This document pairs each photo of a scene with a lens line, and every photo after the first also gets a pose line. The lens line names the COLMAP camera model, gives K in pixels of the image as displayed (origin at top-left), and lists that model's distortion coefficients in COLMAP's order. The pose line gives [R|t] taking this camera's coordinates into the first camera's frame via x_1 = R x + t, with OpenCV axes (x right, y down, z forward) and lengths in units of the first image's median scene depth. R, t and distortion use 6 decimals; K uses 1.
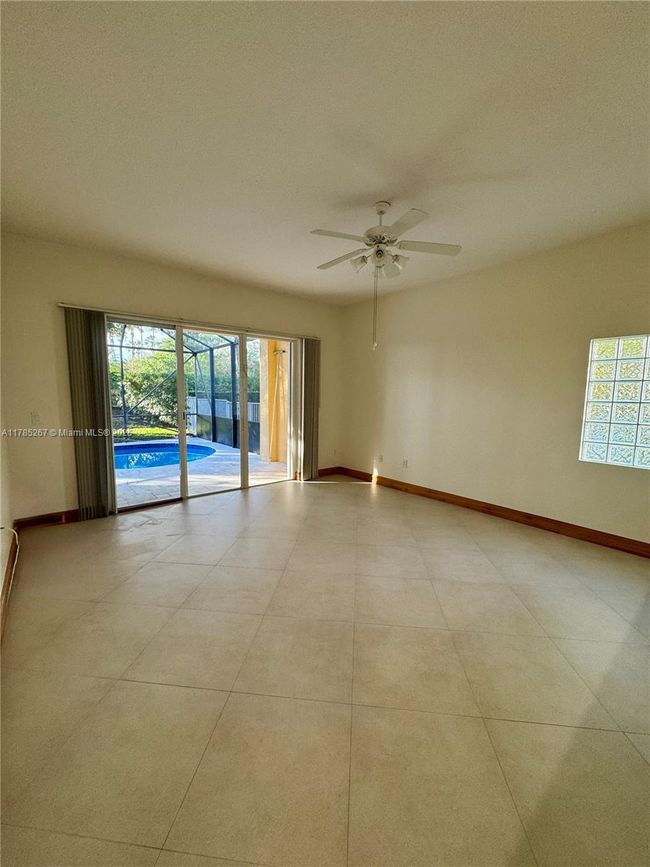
lens RADIAL K [[343.2, 0, 323.9], [0, 343.2, 431.9], [0, 0, 1]] dist [0.000523, 0.000071]
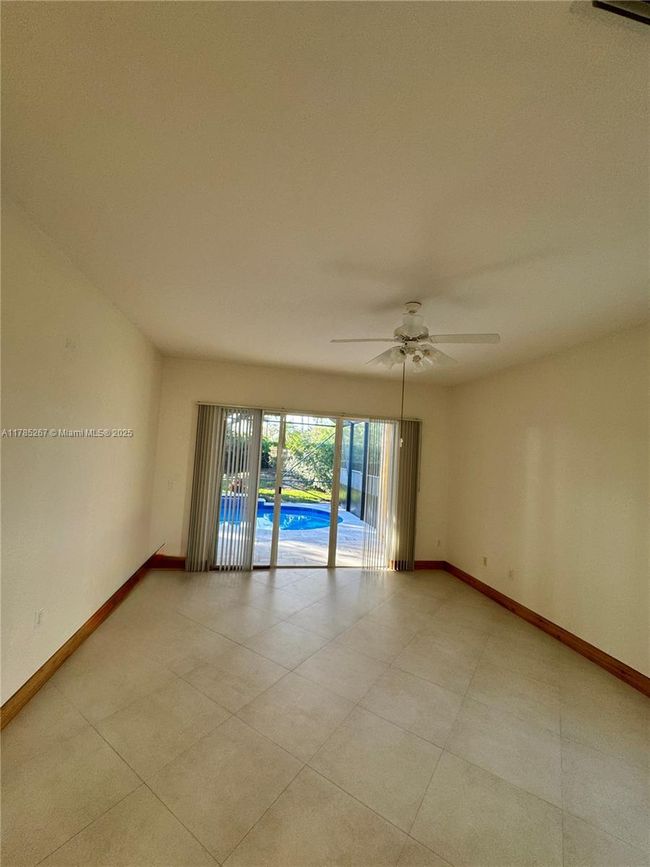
lens RADIAL K [[343.2, 0, 323.9], [0, 343.2, 431.9], [0, 0, 1]] dist [0.000523, 0.000071]
pose [[0.887324, 0.011162, -0.461012, 0.216062], [-0.101404, 0.979961, -0.171448, -0.051215], [0.449860, 0.198878, 0.870674, 0.042226]]
